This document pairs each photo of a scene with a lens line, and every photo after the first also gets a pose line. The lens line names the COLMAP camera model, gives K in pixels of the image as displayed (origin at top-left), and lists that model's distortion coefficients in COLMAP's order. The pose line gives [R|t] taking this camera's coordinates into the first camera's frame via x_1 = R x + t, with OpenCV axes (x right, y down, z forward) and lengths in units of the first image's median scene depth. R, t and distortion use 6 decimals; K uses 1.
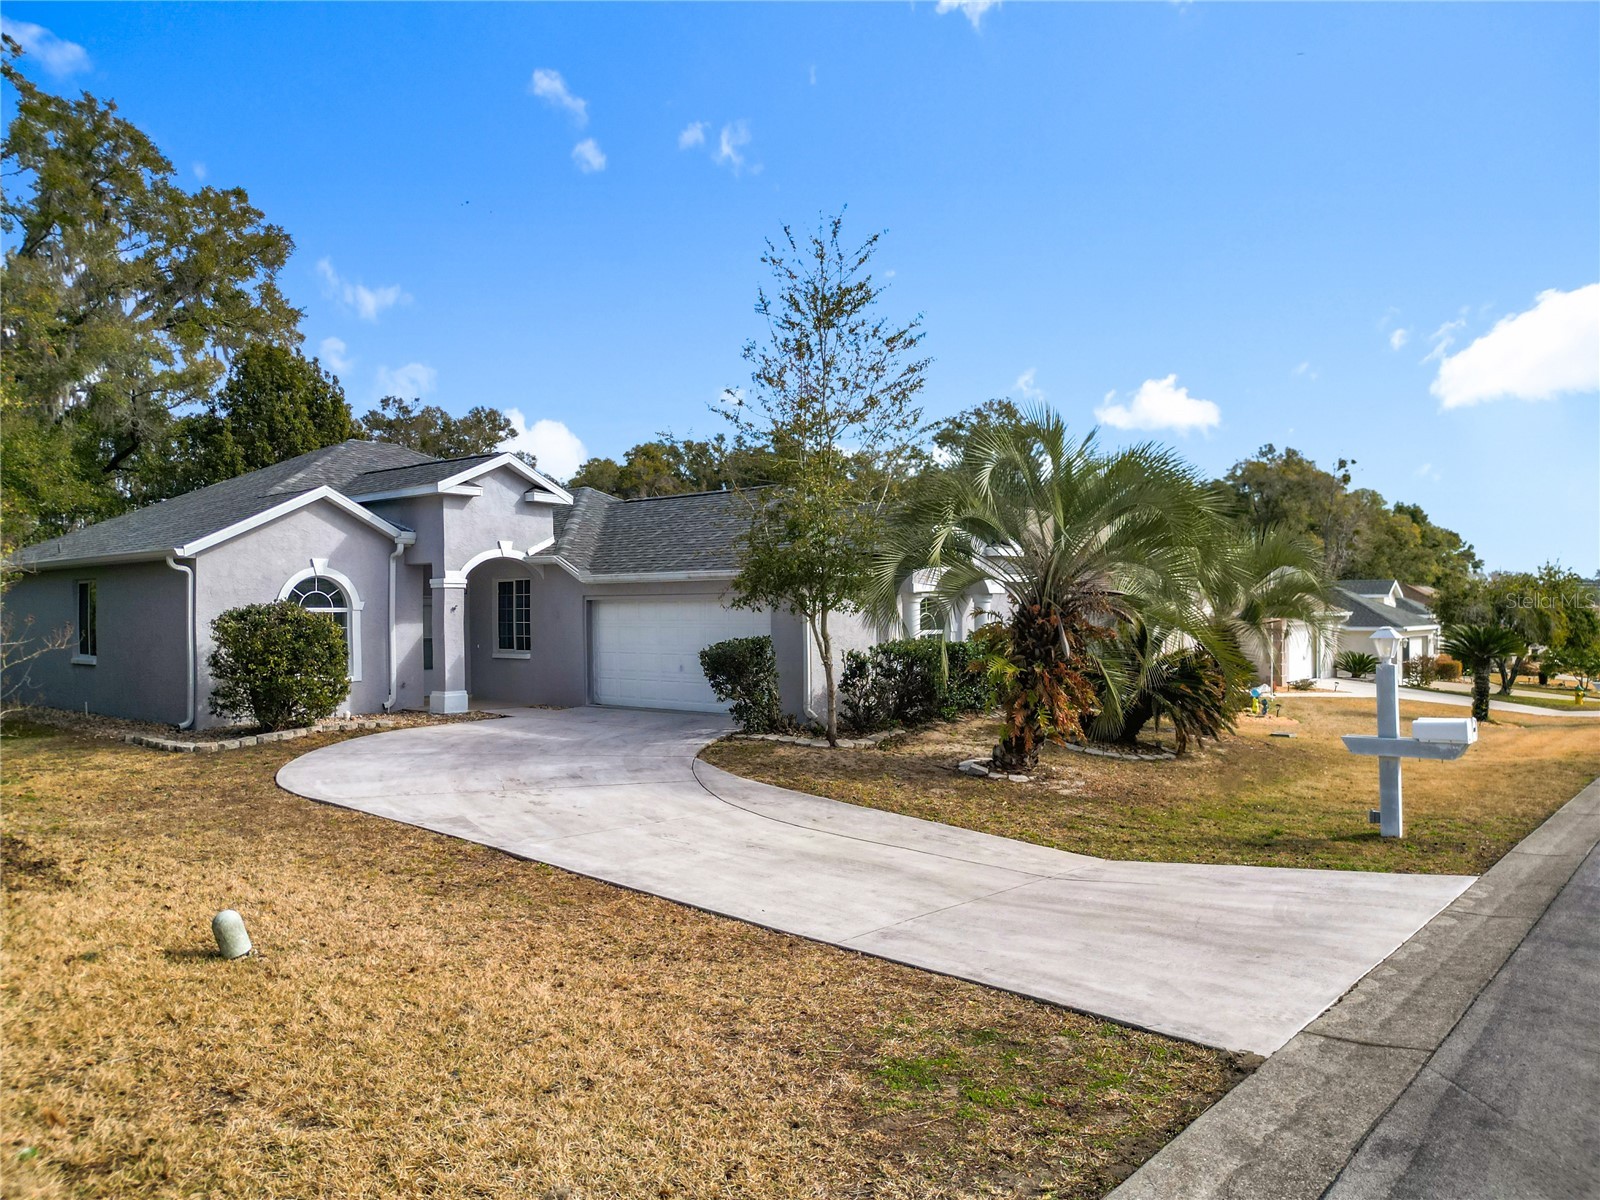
lens RADIAL K [[1131.8, 0, 791.5], [0, 1131.8, 602.1], [0, 0, 1]] dist [0.027982, -0.018071]
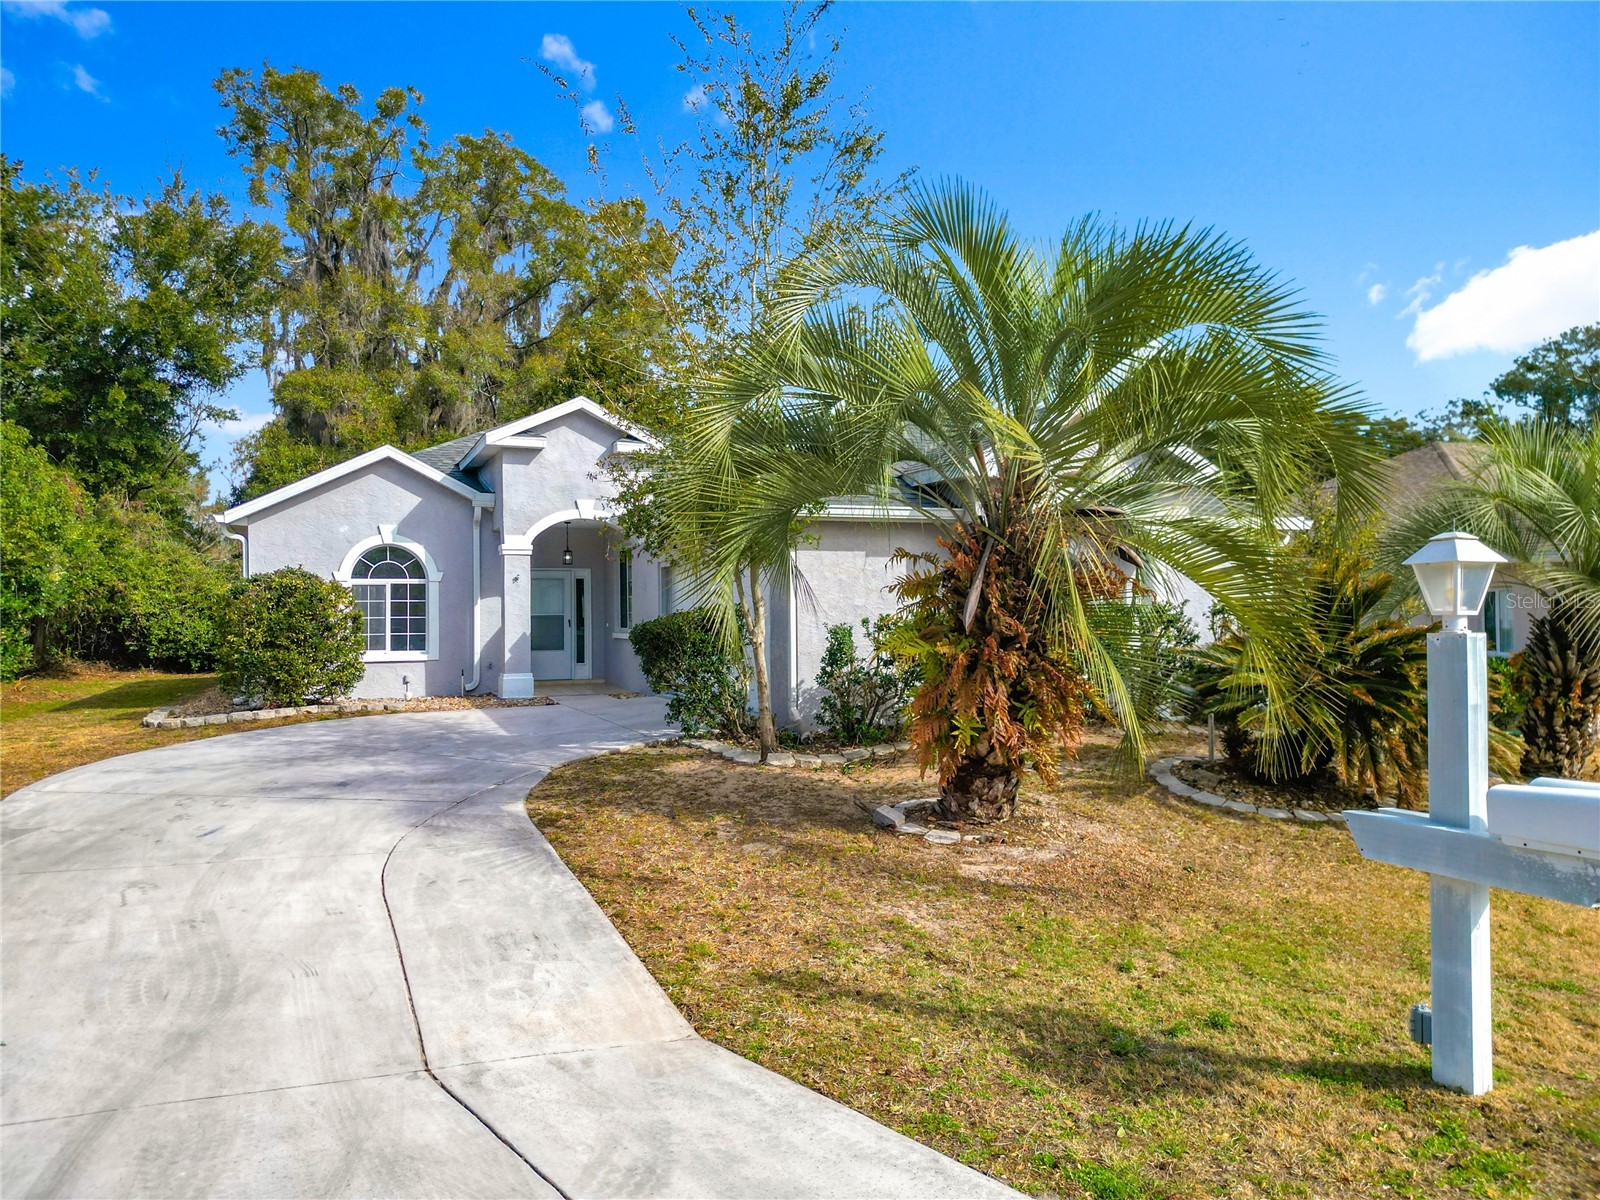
lens RADIAL K [[1131.8, 0, 803.1], [0, 1131.8, 601.6], [0, 0, 1]] dist [0.027982, -0.018071]
pose [[0.890821, -0.003868, -0.454338, 0.293940], [0.004450, 0.999990, 0.000212, 0.024123], [0.454332, -0.002211, 0.890830, 0.324198]]
